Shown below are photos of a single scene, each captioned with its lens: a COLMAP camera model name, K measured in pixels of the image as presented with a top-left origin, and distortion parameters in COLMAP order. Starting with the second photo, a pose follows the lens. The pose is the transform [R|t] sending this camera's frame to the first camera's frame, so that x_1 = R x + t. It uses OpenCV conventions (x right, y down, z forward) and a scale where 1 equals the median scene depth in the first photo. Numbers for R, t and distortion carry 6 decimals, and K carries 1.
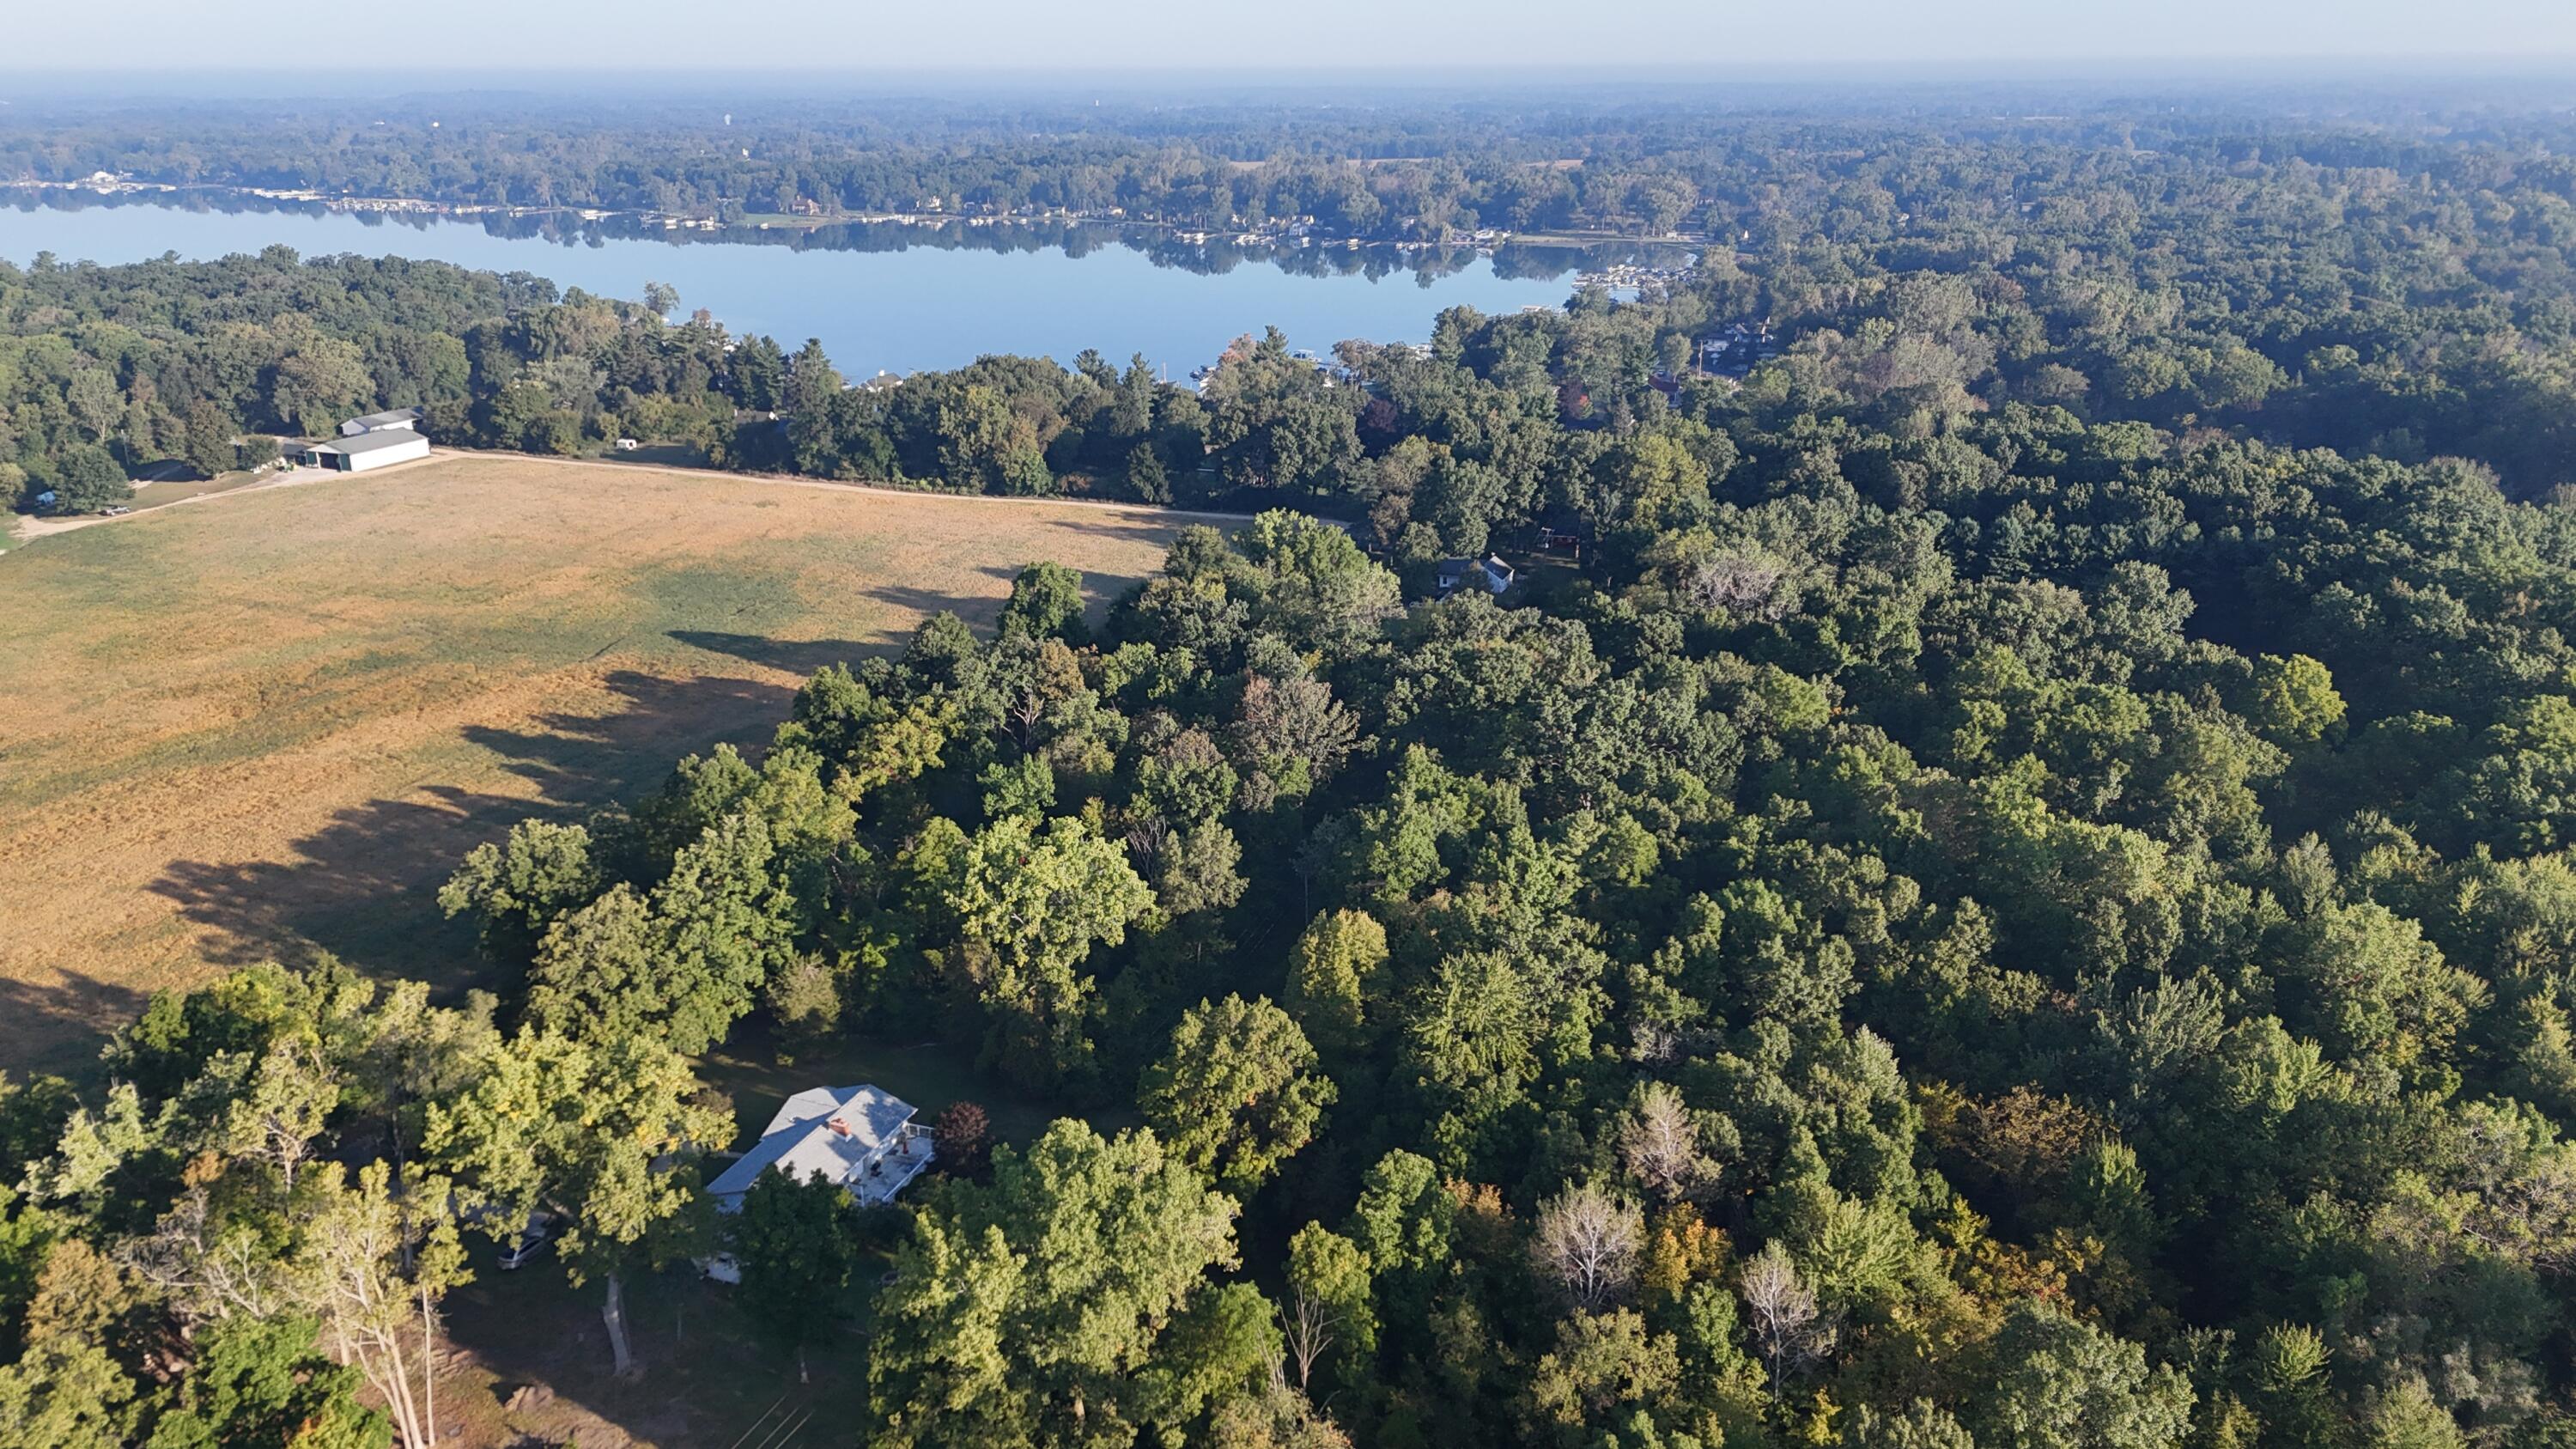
lens RADIAL K [[1880.6, 0, 1297.4], [0, 1880.6, 720.0], [0, 0, 1]] dist [0.073978, -0.076660]
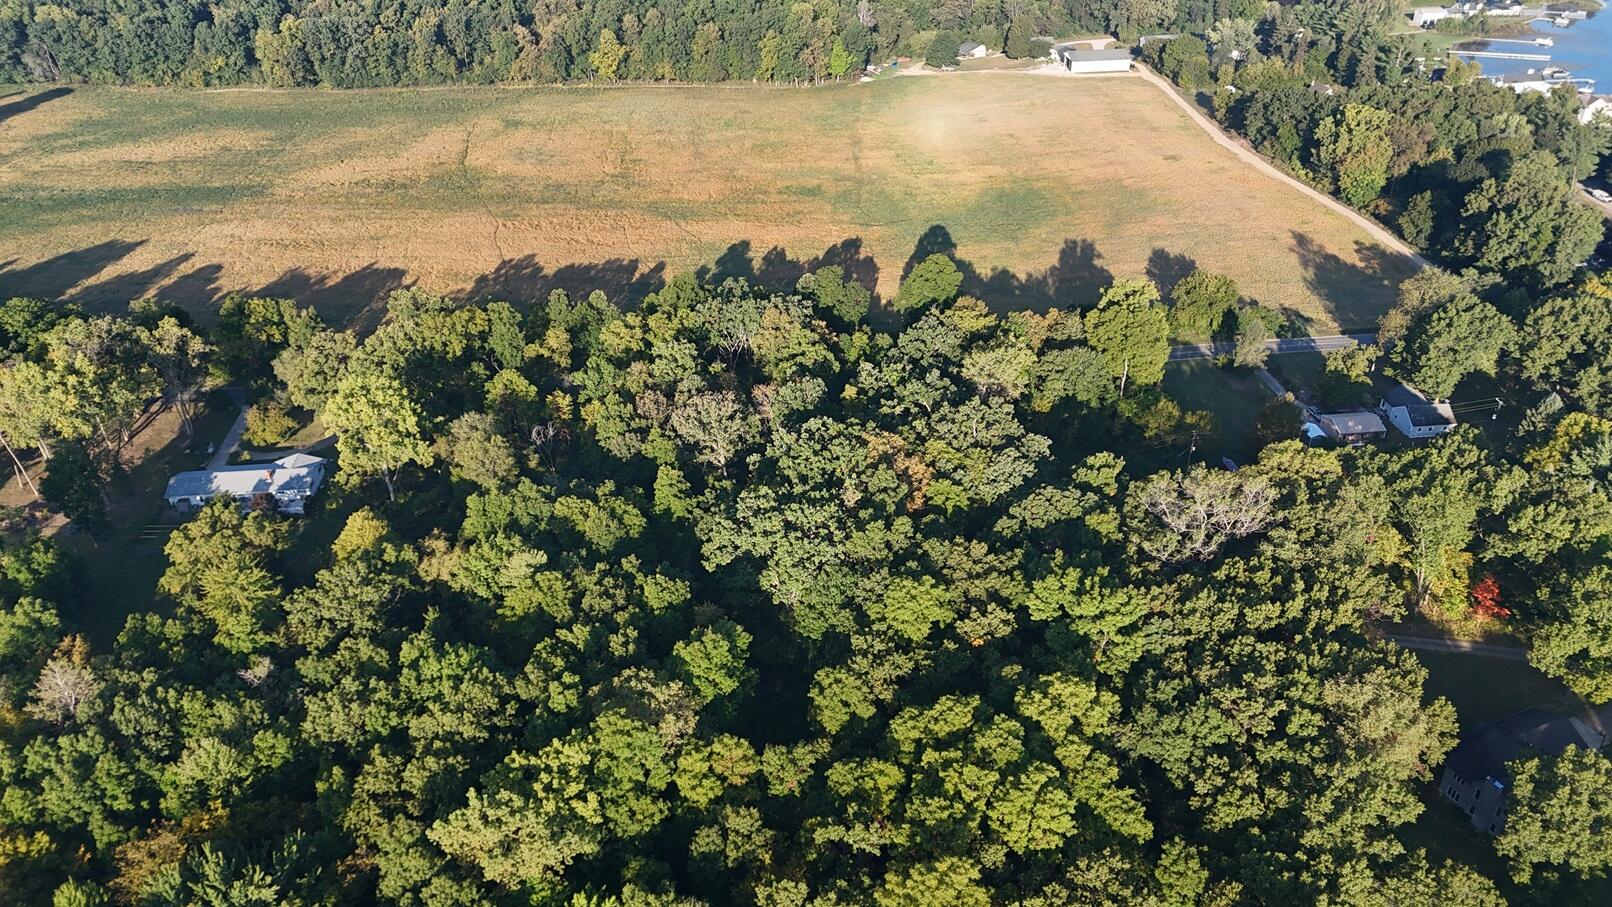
lens RADIAL K [[1176.6, 0, 806.7], [0, 1176.6, 462.2], [0, 0, 1]] dist [0.073978, -0.076660]
pose [[0.444632, 0.465918, -0.764999, 0.675760], [-0.278377, 0.883652, 0.376385, -0.301903], [0.851357, 0.045605, 0.522601, 0.549631]]
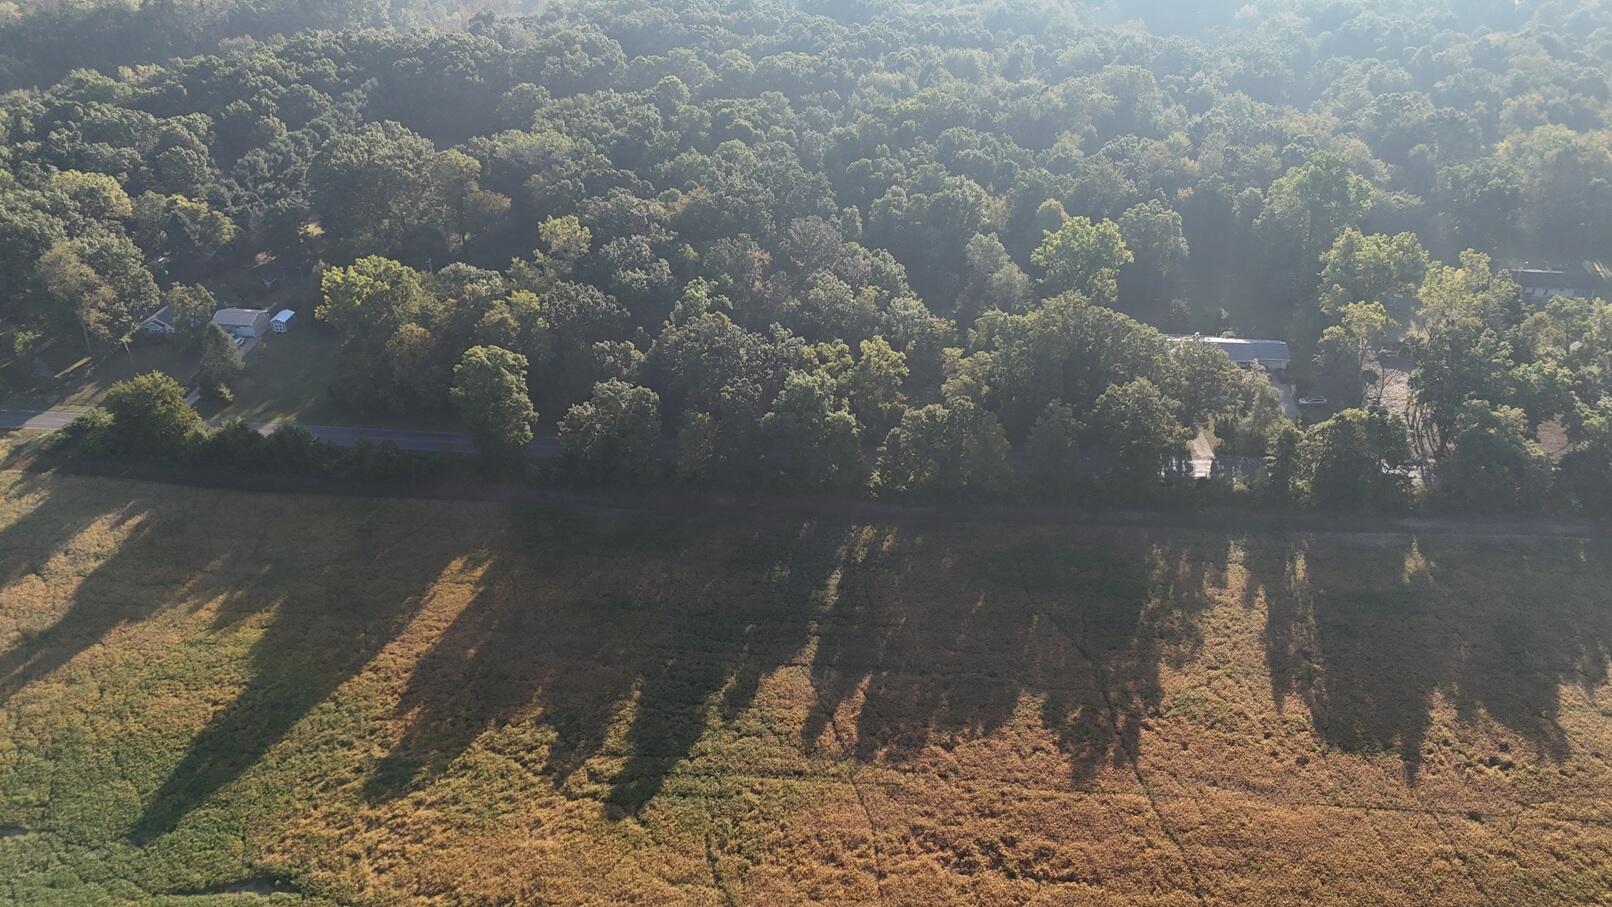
lens RADIAL K [[1176.6, 0, 806.2], [0, 1176.6, 456.6], [0, 0, 1]] dist [0.073978, -0.076660]
pose [[-0.258964, -0.503336, 0.824373, -0.943742], [0.320773, 0.760230, 0.564938, -0.439586], [-0.911066, 0.410736, -0.035416, 1.045378]]
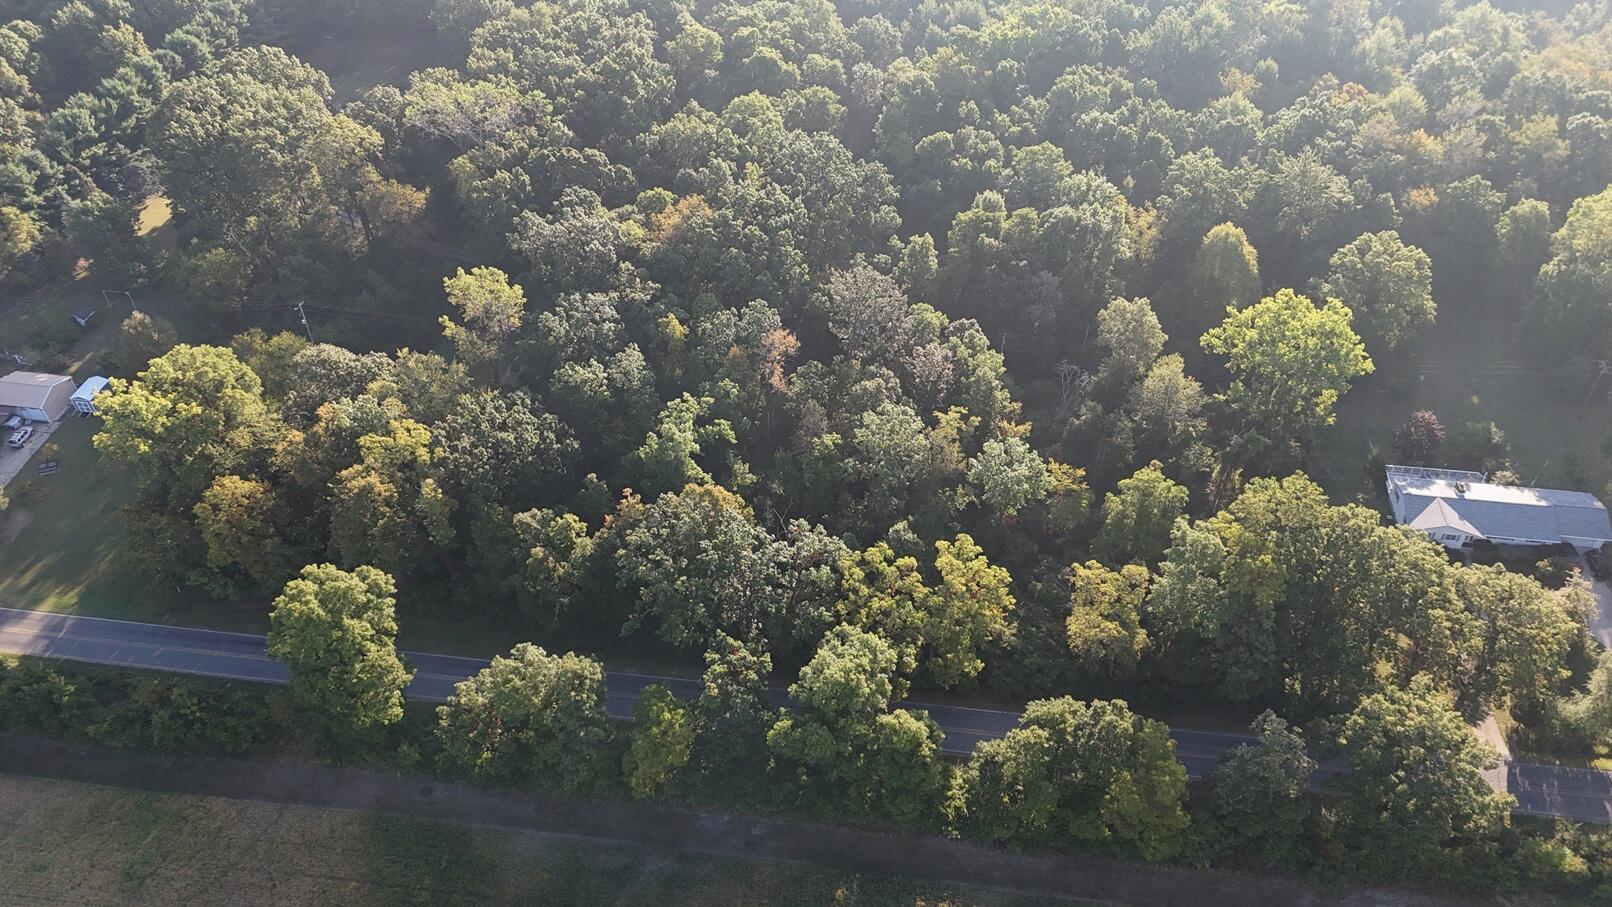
lens RADIAL K [[1176.6, 0, 808.8], [0, 1176.6, 450.1], [0, 0, 1]] dist [0.073978, -0.076660]
pose [[-0.221101, -0.640790, 0.735189, -0.544013], [0.327622, 0.661233, 0.674859, -0.410055], [-0.918574, 0.390076, 0.063737, 0.944162]]
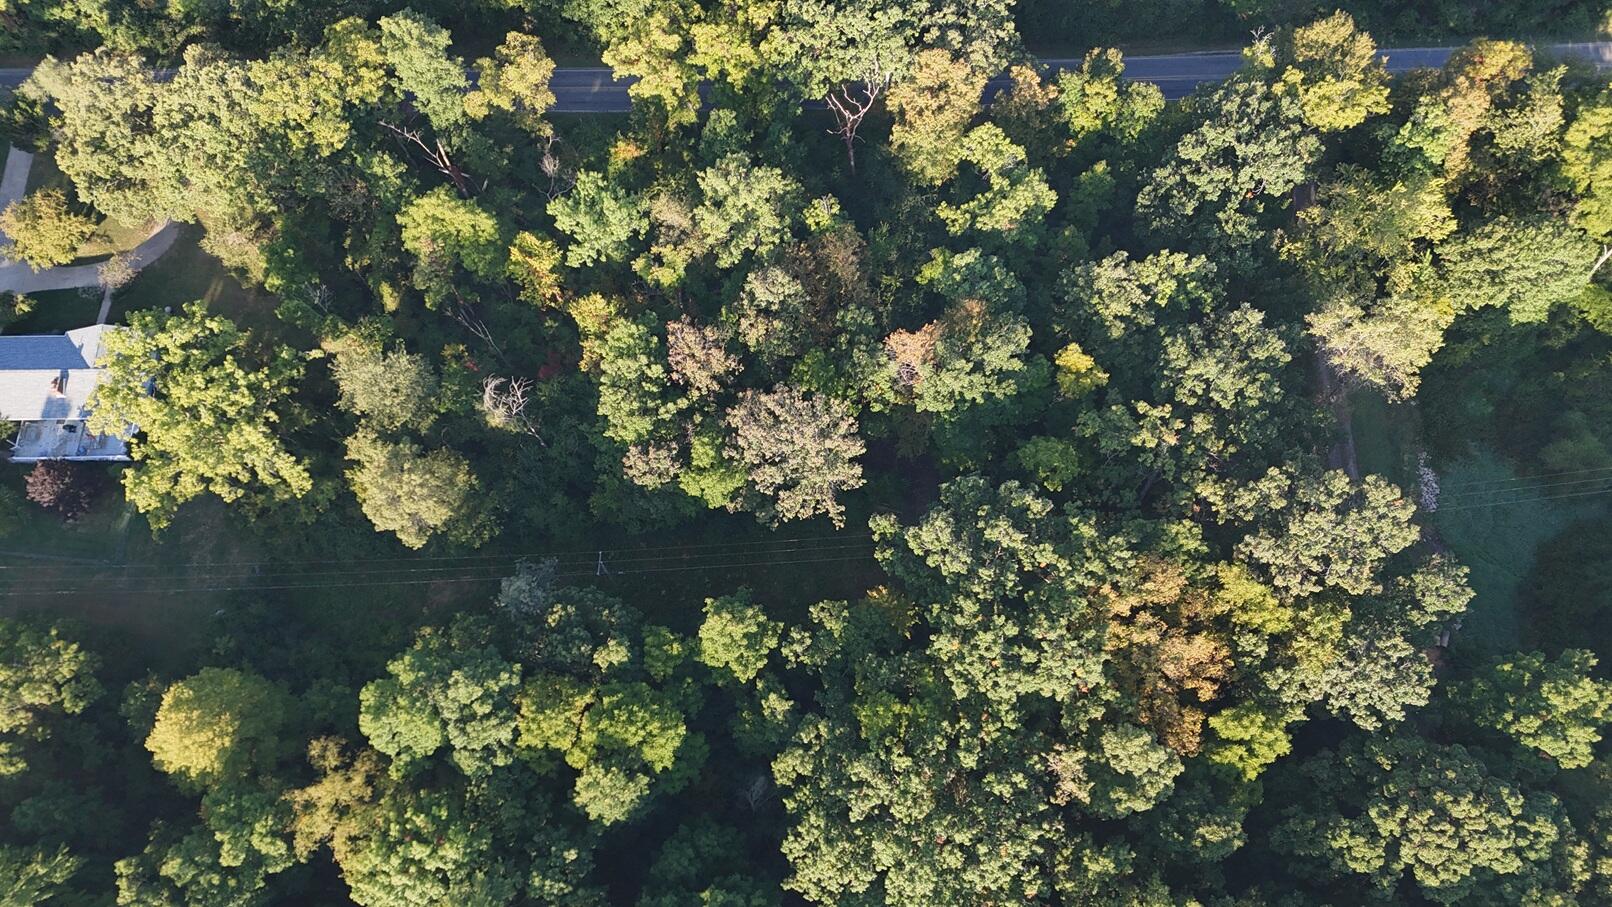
lens RADIAL K [[1176.6, 0, 813.9], [0, 1176.6, 459.0], [0, 0, 1]] dist [0.073978, -0.076660]
pose [[0.363157, 0.868777, -0.336665, 0.149295], [-0.271454, 0.444314, 0.853755, -0.371618], [0.891308, -0.218658, 0.397189, 0.753966]]
